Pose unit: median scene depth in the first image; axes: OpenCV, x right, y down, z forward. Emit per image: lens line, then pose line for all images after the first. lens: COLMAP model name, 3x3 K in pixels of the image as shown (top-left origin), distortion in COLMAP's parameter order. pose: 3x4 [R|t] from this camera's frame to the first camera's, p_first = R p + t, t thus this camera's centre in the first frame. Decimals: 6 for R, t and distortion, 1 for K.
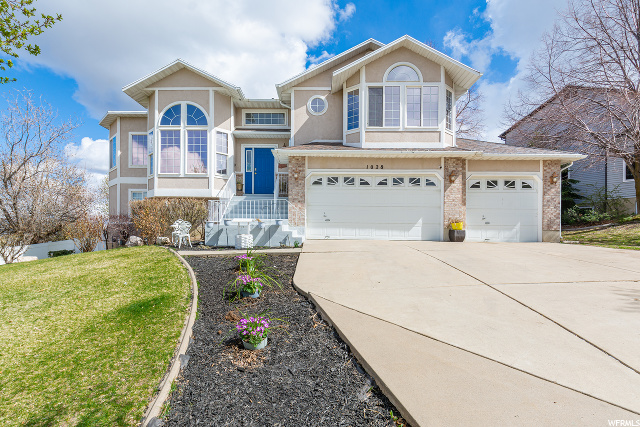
lens RADIAL K [[294.4, 0, 319.7], [0, 294.4, 211.3], [0, 0, 1]] dist [0.001622, -0.000313]
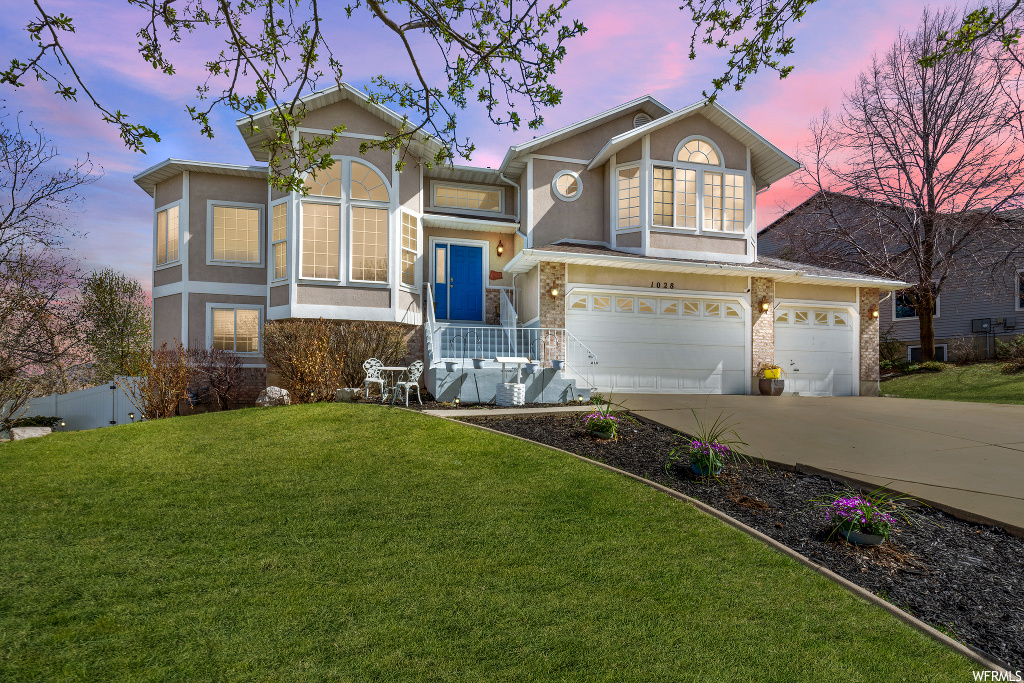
lens RADIAL K [[472.2, 0, 511.4], [0, 472.2, 348.6], [0, 0, 1]] dist [0.000580, -0.000164]
pose [[0.974738, 0.019973, 0.222455, -0.379994], [-0.016879, 0.999733, -0.015802, 0.016958], [-0.222711, 0.011648, 0.974815, 0.022666]]
